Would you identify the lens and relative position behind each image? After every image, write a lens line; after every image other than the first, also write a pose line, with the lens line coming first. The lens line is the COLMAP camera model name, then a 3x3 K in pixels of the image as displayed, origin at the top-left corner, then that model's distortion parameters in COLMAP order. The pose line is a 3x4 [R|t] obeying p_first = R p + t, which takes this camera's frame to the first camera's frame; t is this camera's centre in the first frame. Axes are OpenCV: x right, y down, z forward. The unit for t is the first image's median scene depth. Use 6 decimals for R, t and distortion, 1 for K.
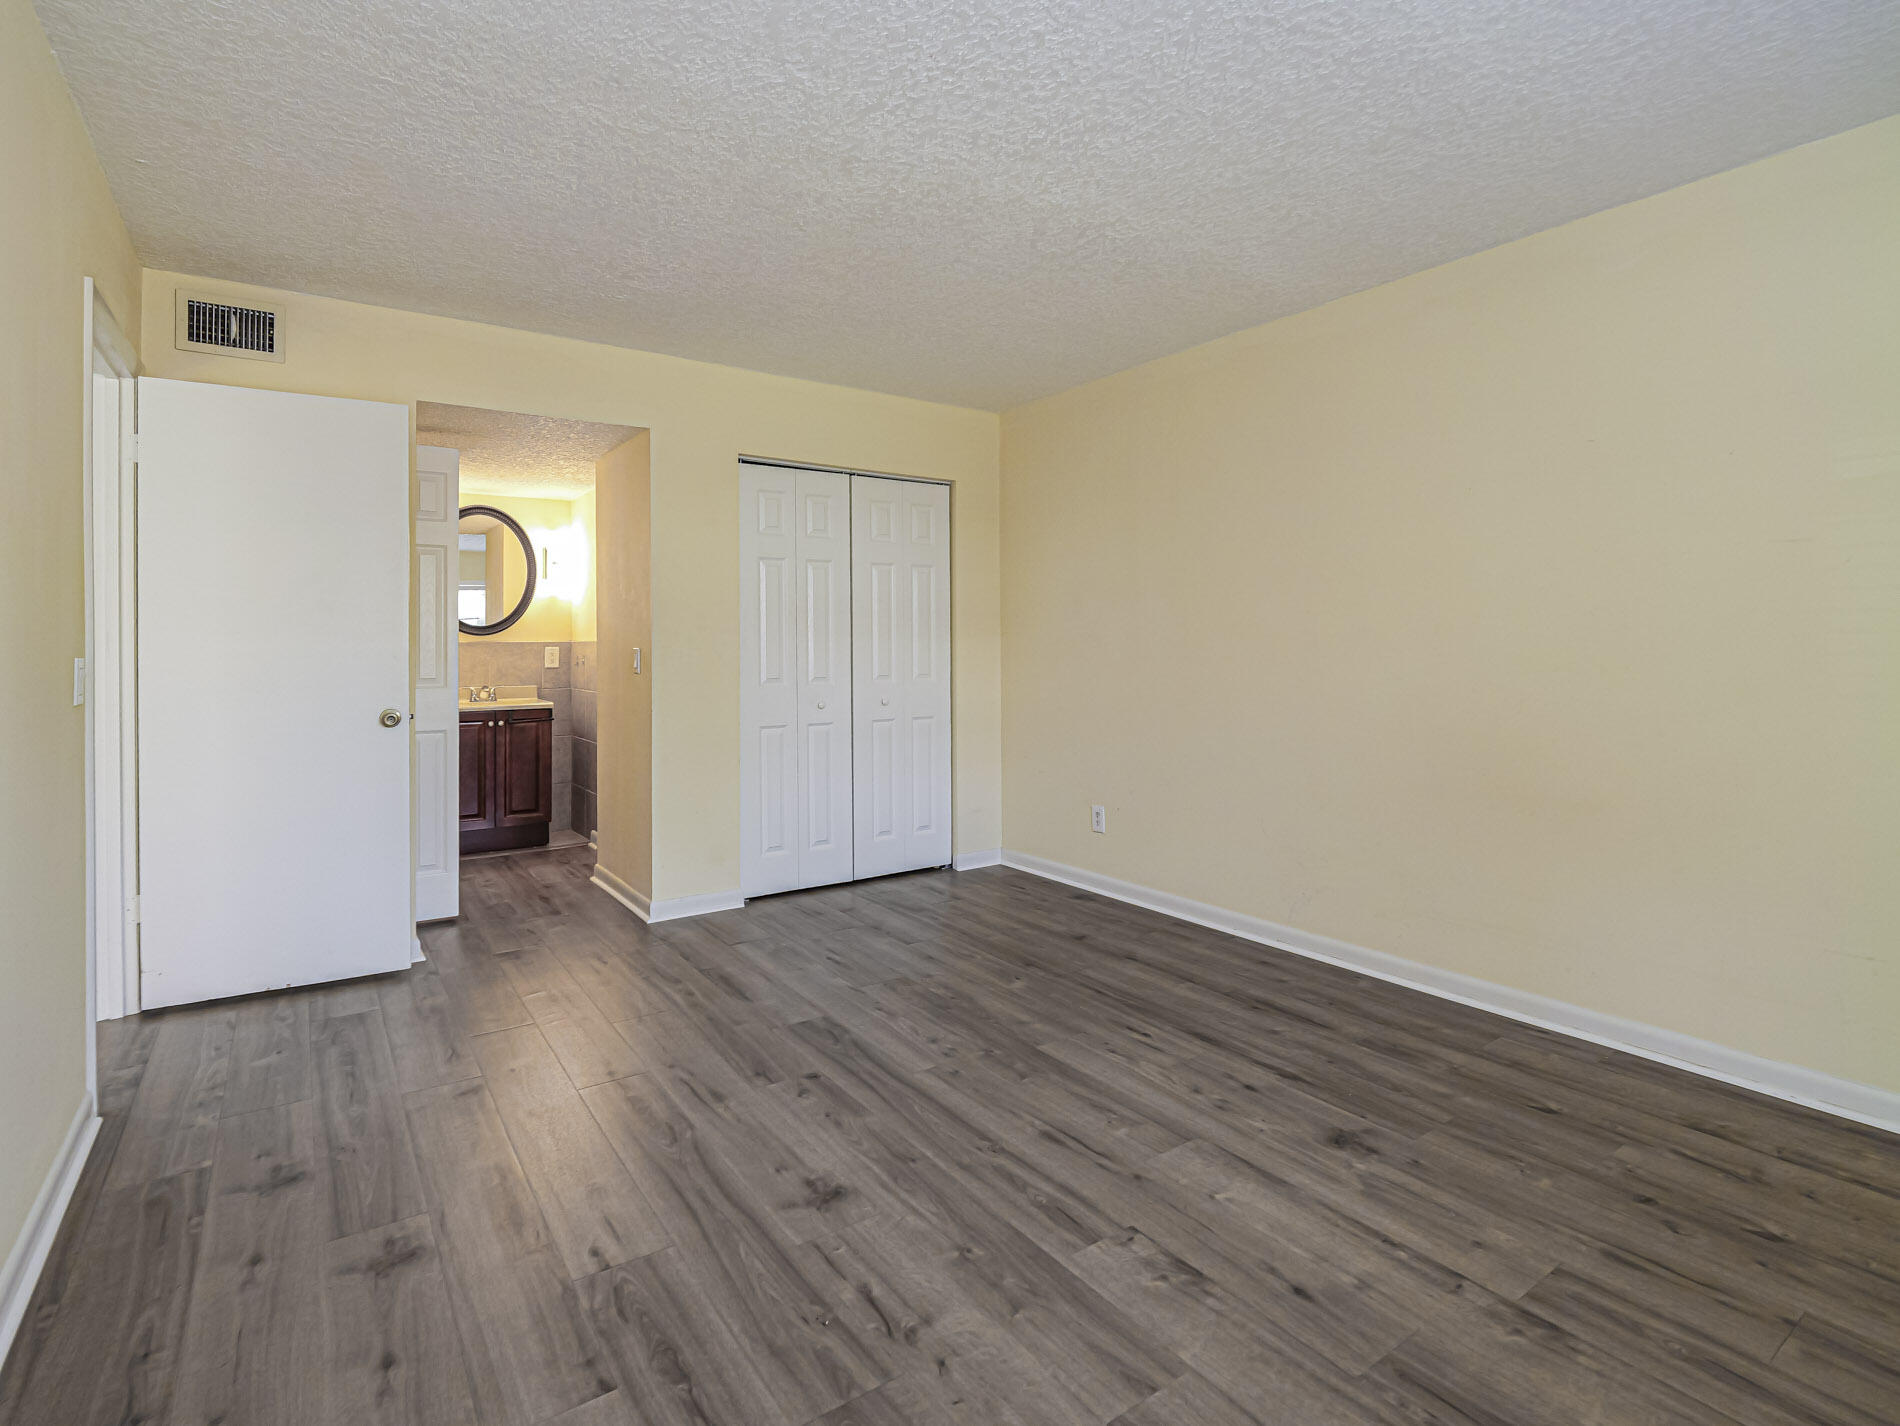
lens RADIAL K [[930.6, 0, 947.7], [0, 930.6, 715.4], [0, 0, 1]] dist [-0.017005, 0.001160]
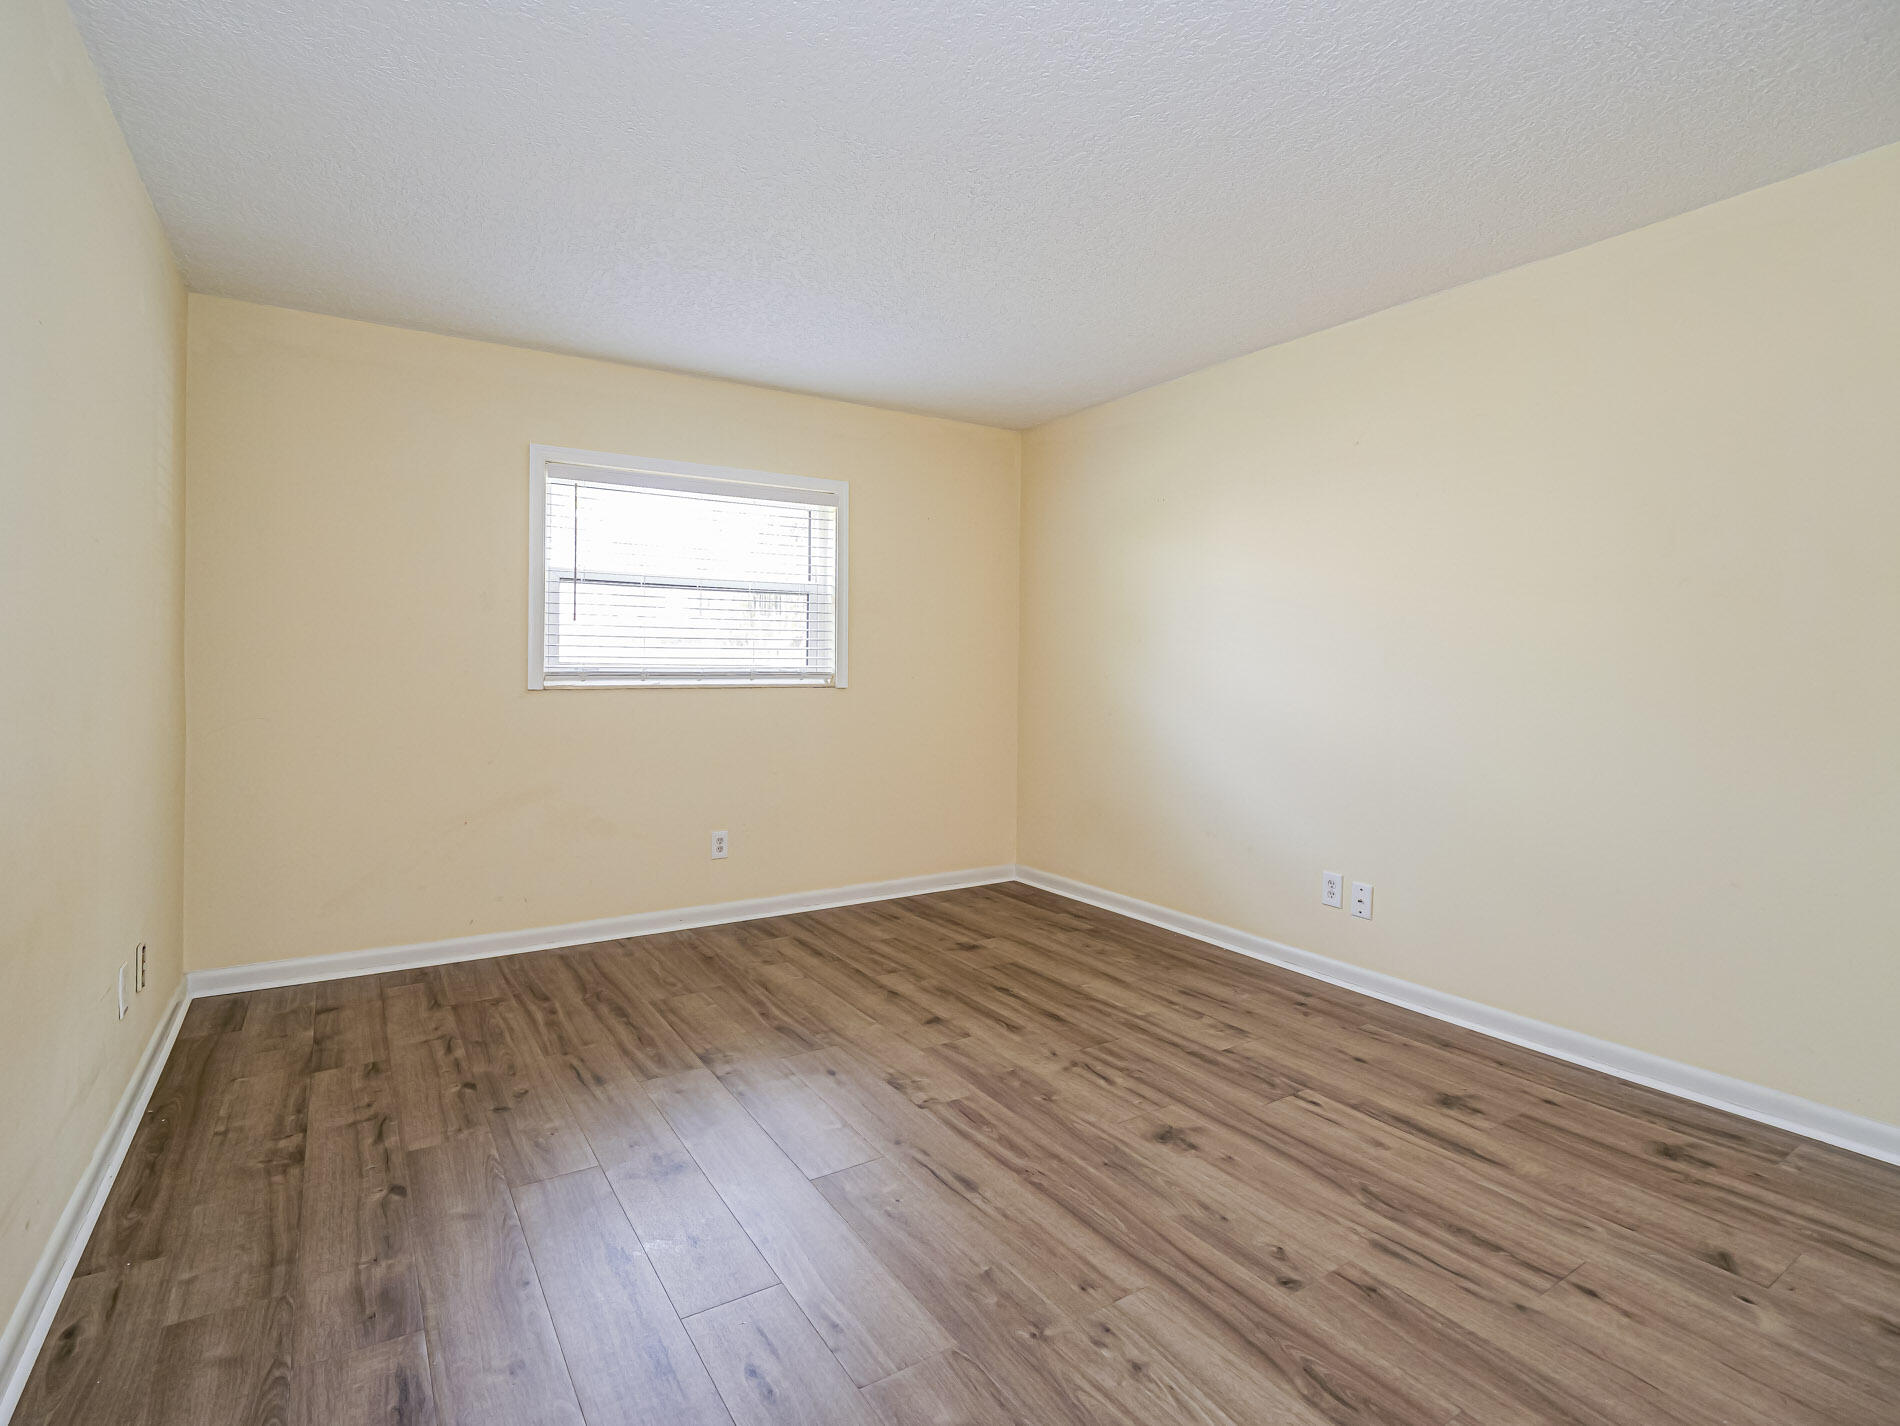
lens RADIAL K [[930.6, 0, 951.4], [0, 930.6, 698.5], [0, 0, 1]] dist [-0.017005, 0.001160]
pose [[-0.999677, -0.004415, 0.025035, 0.117551], [-0.001643, 0.993965, 0.109681, -0.156493], [-0.025368, 0.109605, -0.993651, 2.092145]]
